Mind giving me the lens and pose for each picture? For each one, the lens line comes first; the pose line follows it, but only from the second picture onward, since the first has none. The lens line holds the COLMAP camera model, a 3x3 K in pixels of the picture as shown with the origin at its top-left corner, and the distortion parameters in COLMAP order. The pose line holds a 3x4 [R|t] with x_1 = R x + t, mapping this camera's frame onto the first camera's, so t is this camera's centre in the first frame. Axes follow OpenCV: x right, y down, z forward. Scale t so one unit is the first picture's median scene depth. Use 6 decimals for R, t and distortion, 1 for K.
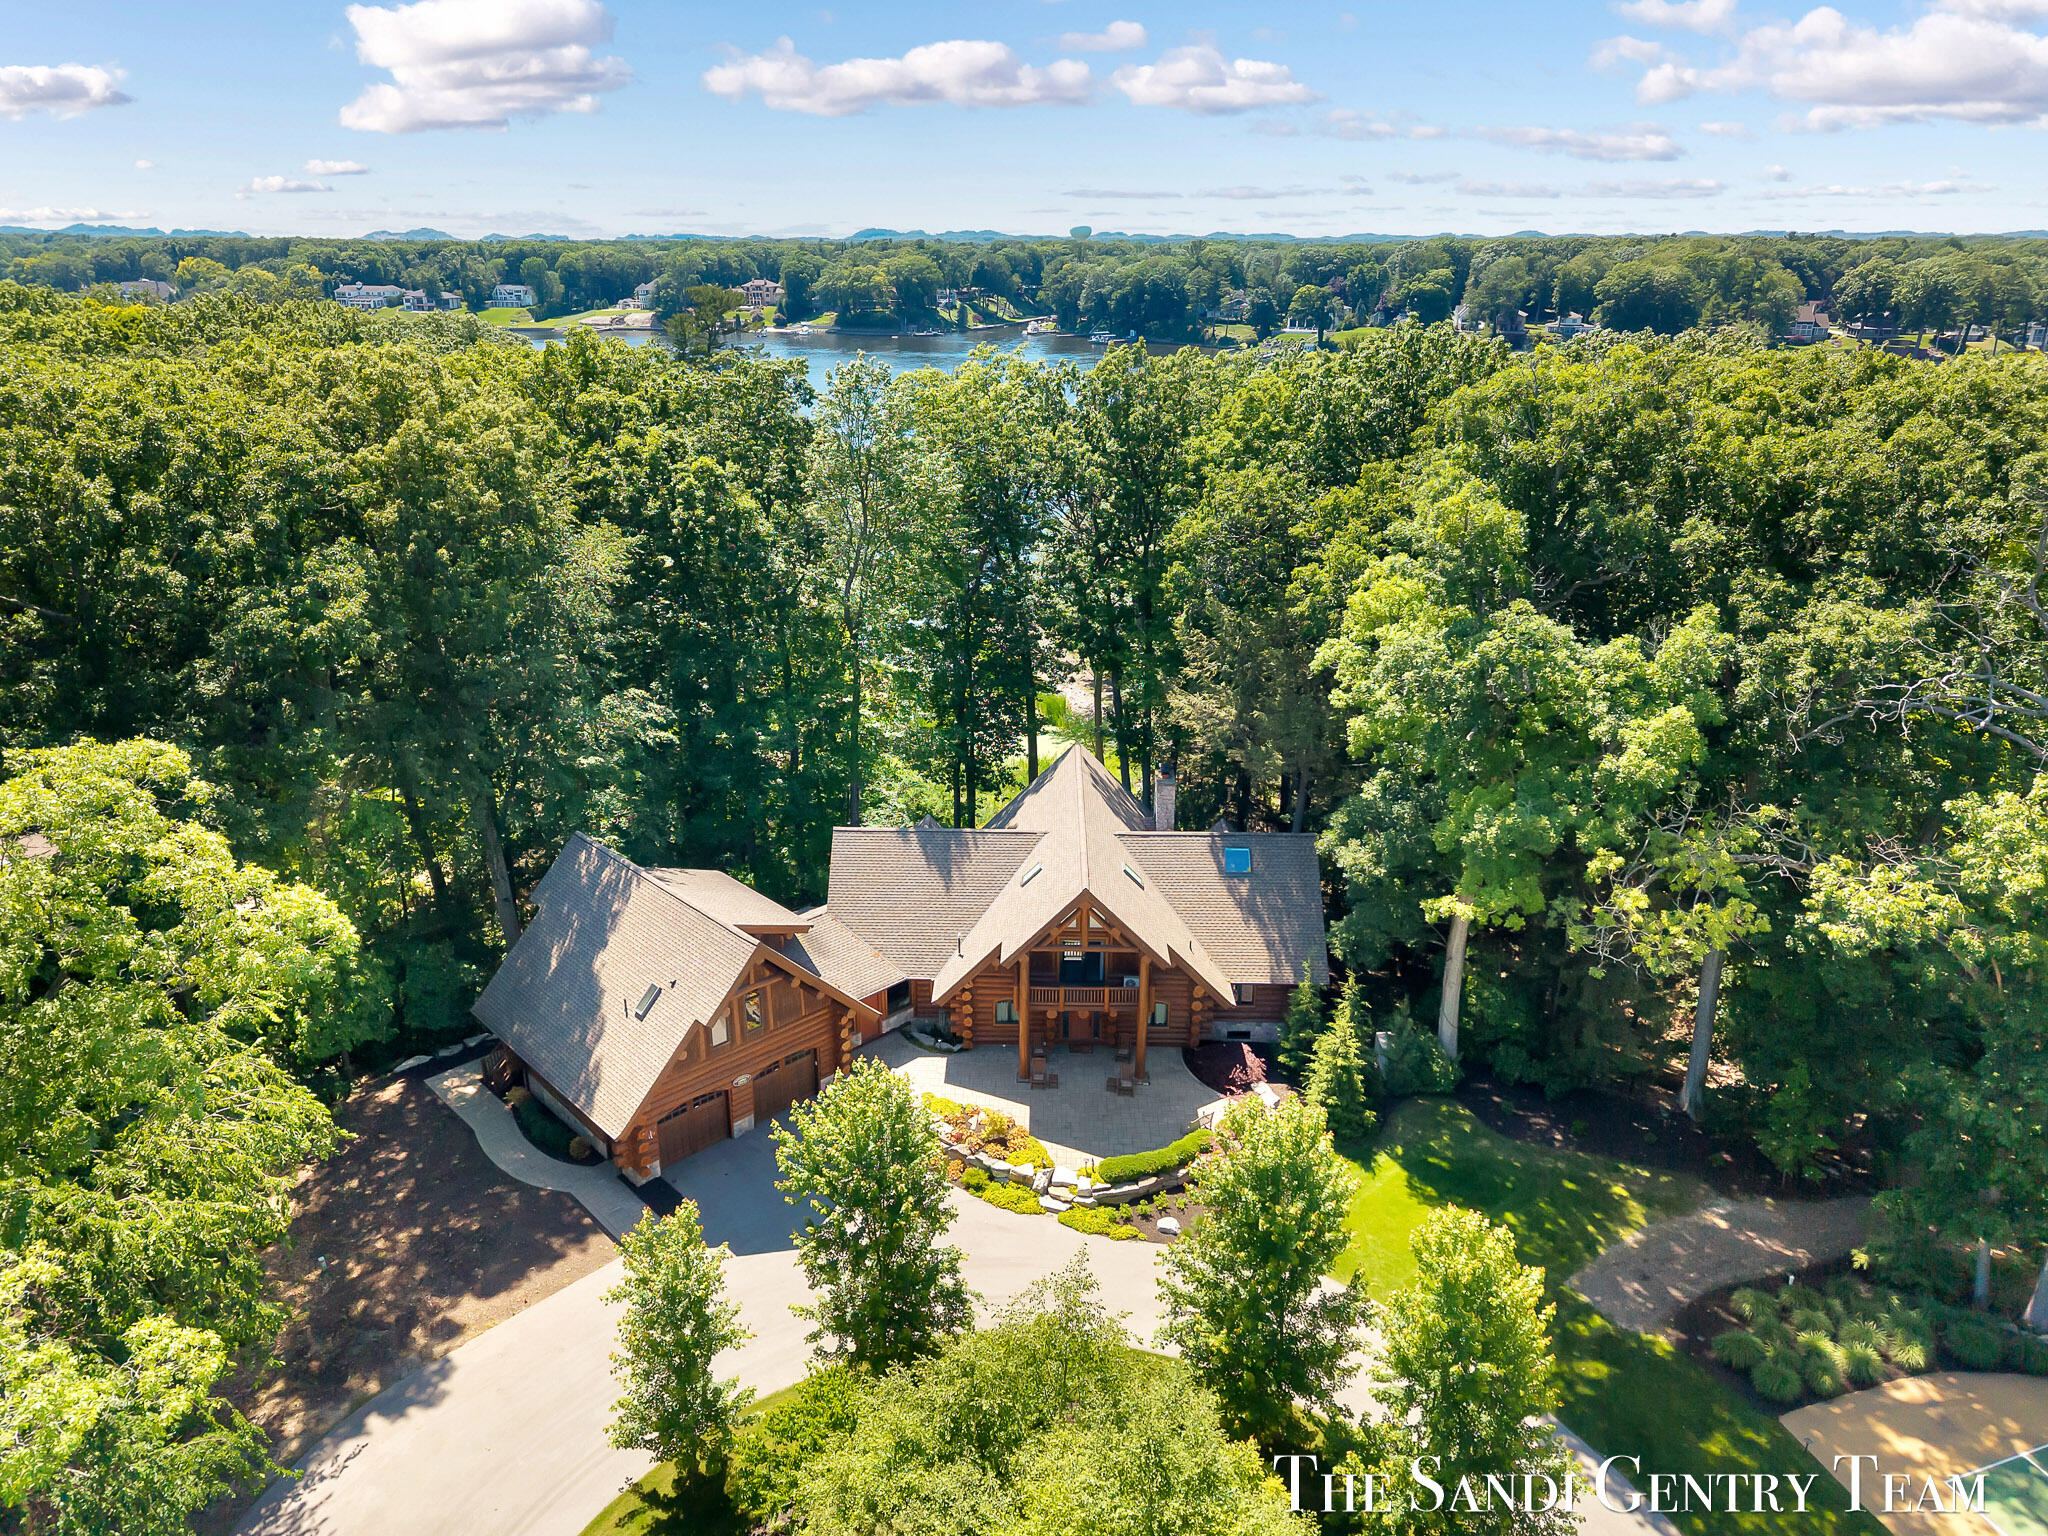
lens RADIAL K [[1392.4, 0, 1024.0], [0, 1392.4, 768.0], [0, 0, 1]] dist [0.001503, 0.002114]
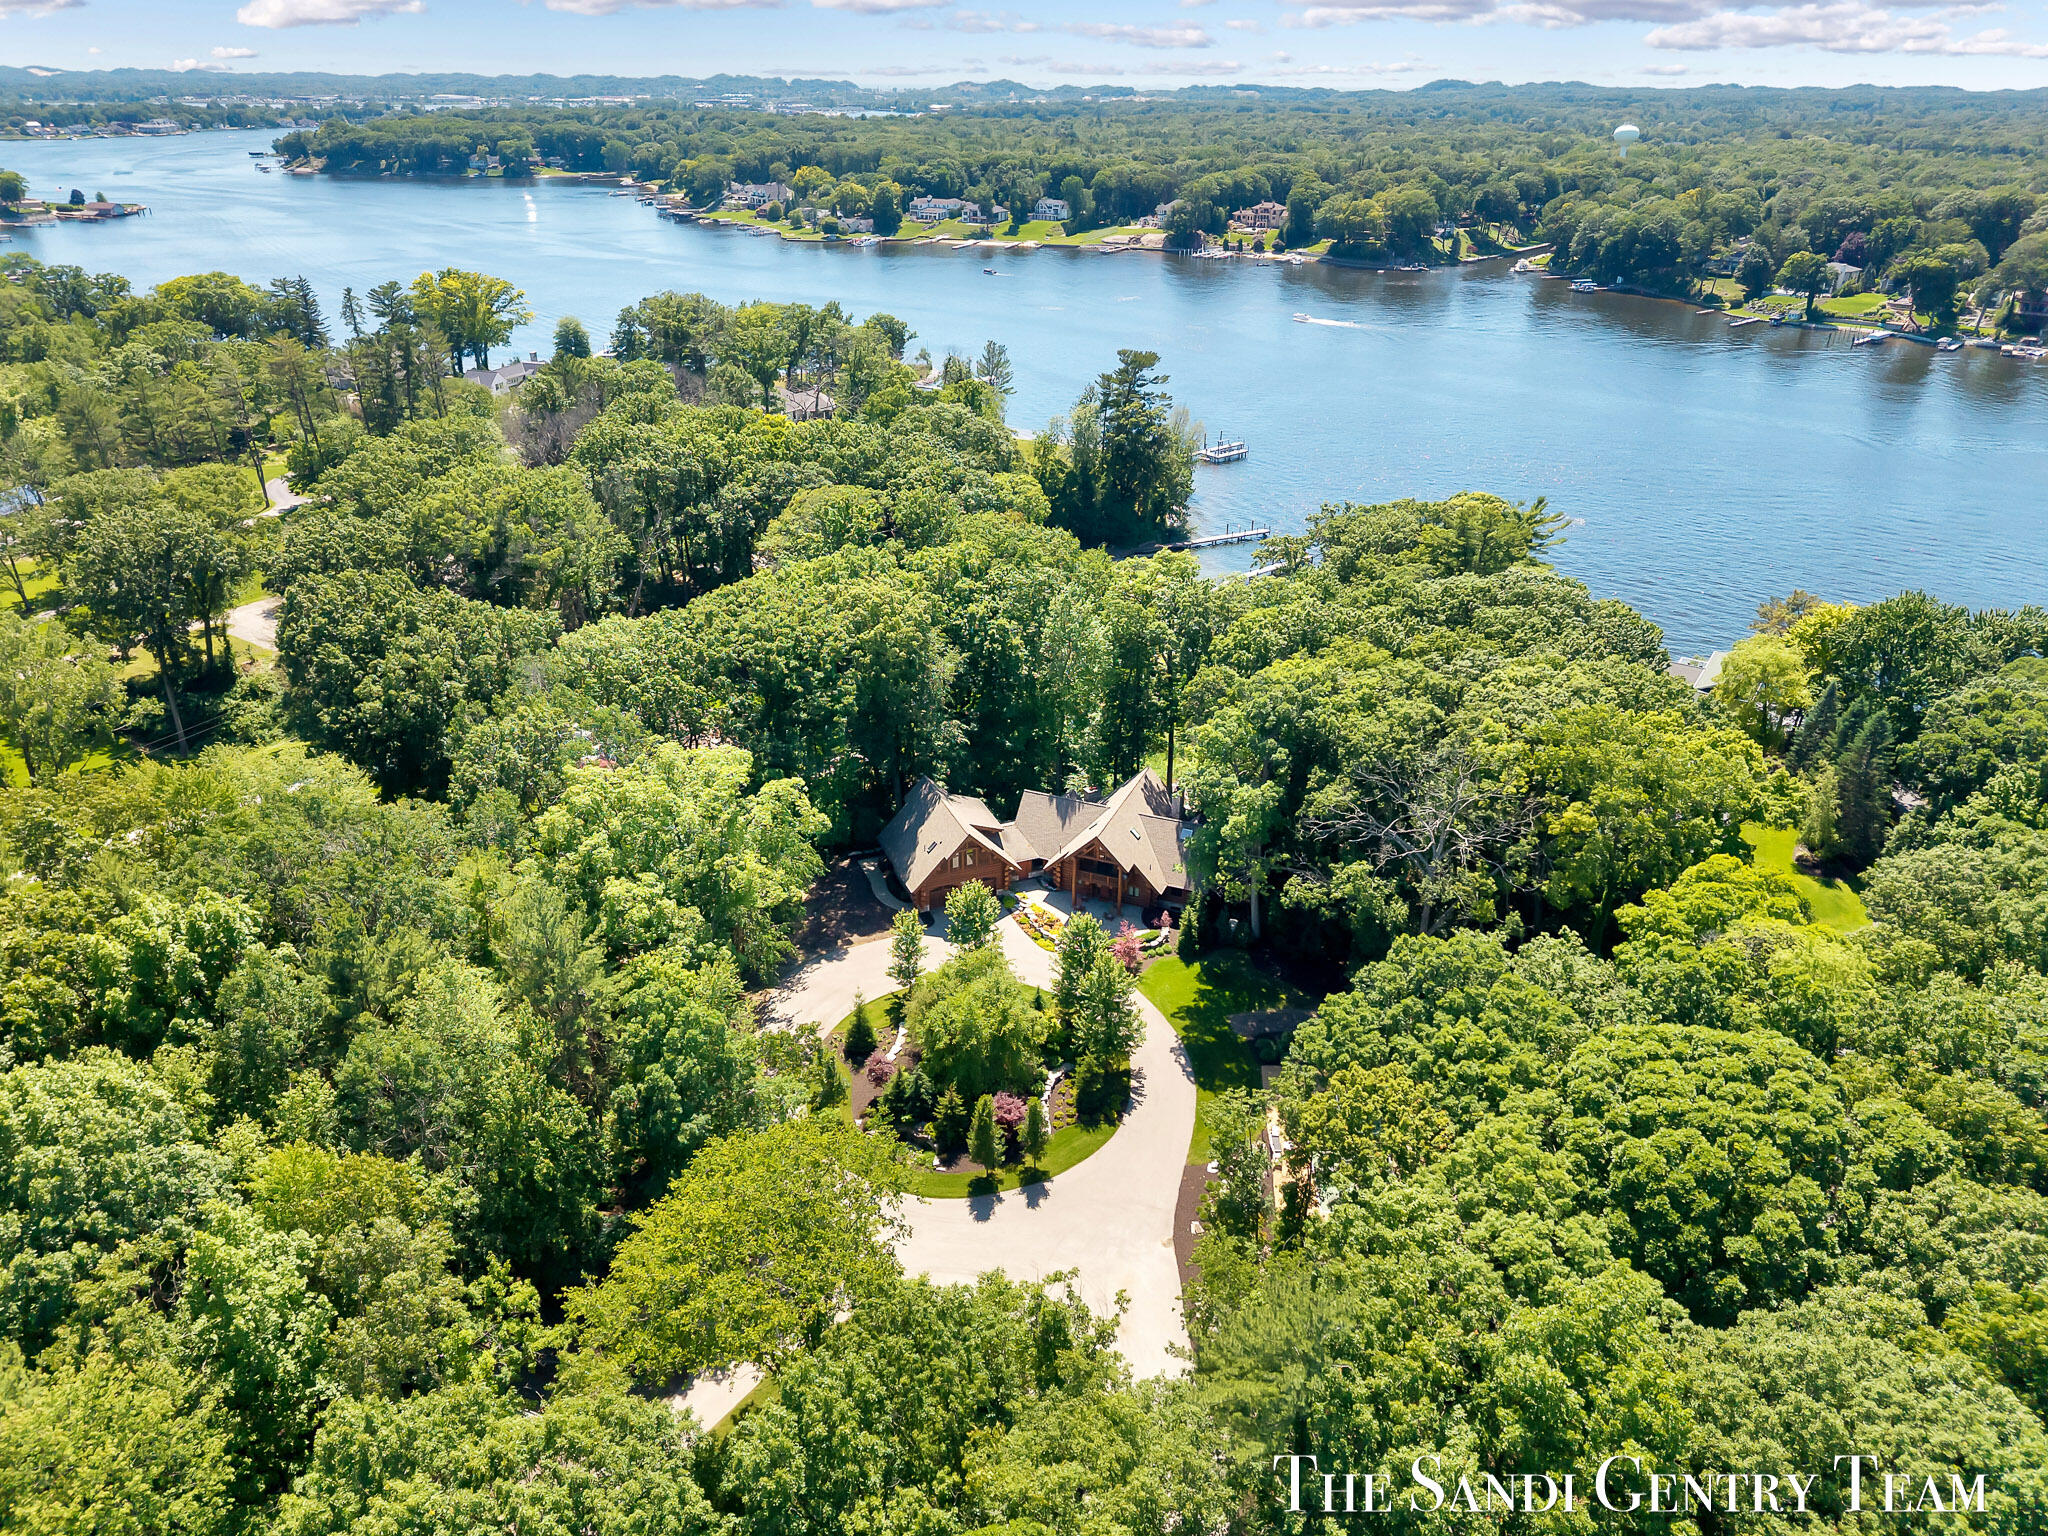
lens RADIAL K [[1382.8, 0, 1018.6], [0, 1382.8, 765.6], [0, 0, 1]] dist [0.029976, -0.033681]
pose [[0.931062, 0.166423, -0.324696, 0.651996], [-0.134684, 0.983830, 0.118058, -0.293107], [0.339094, -0.066188, 0.938421, -1.296191]]
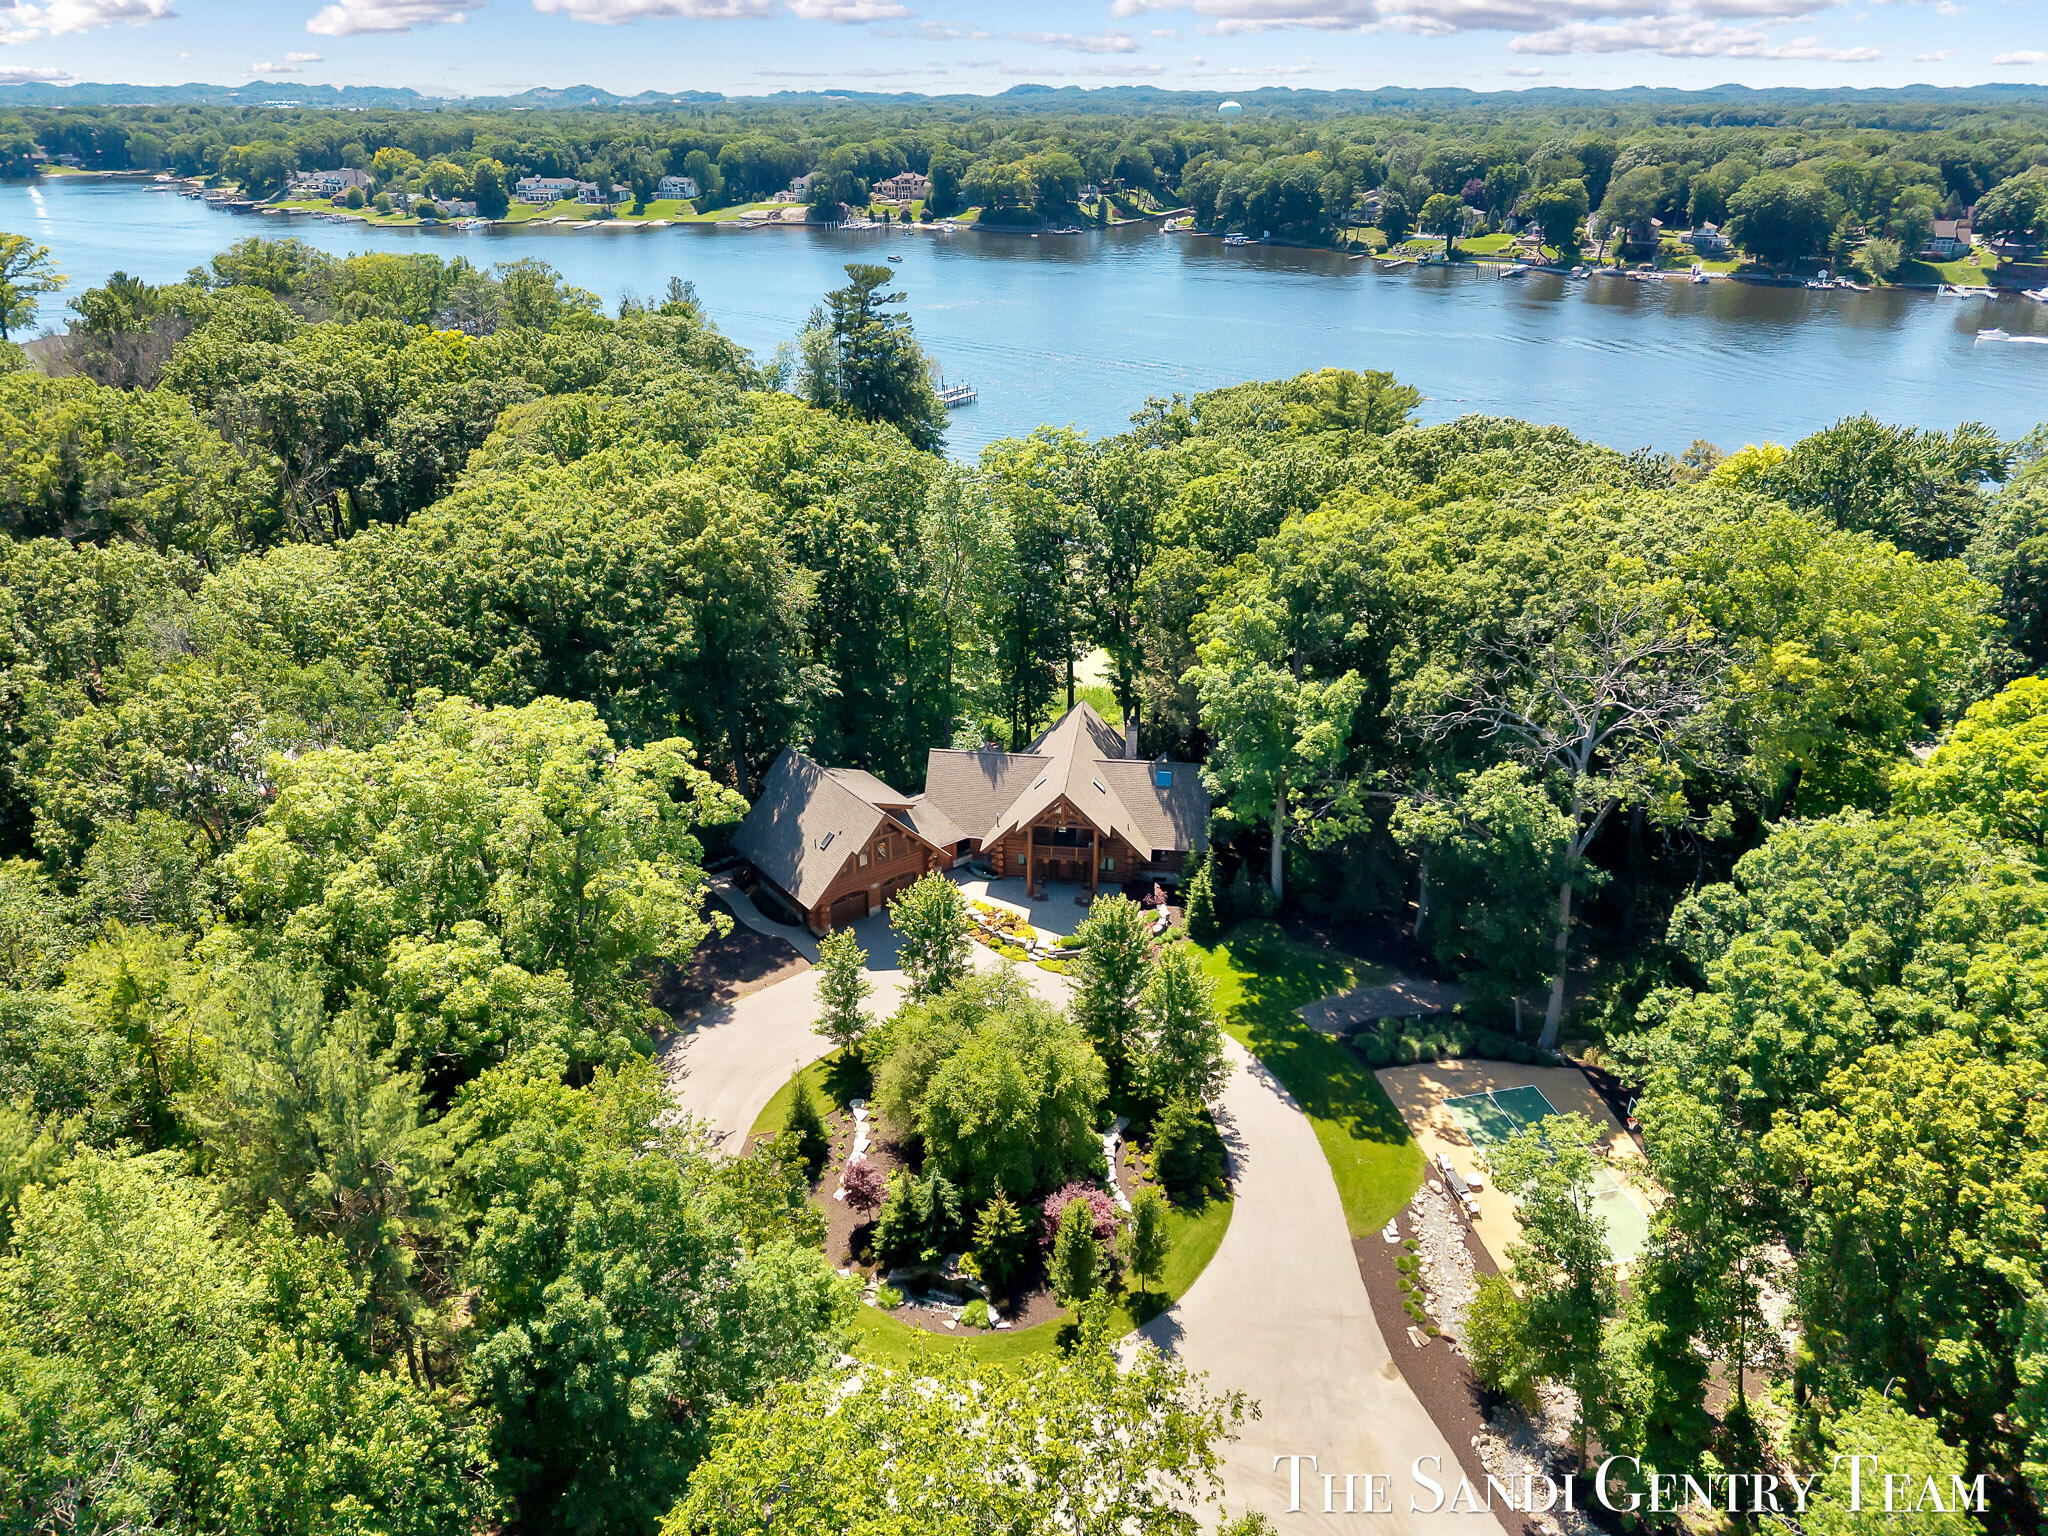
lens RADIAL K [[1392.4, 0, 1024.0], [0, 1392.4, 768.0], [0, 0, 1]] dist [0.001503, 0.002114]
pose [[0.994672, 0.044220, -0.093127, 0.148708], [-0.035661, 0.995153, 0.091640, -0.101000], [0.096728, -0.087831, 0.991428, -0.740526]]
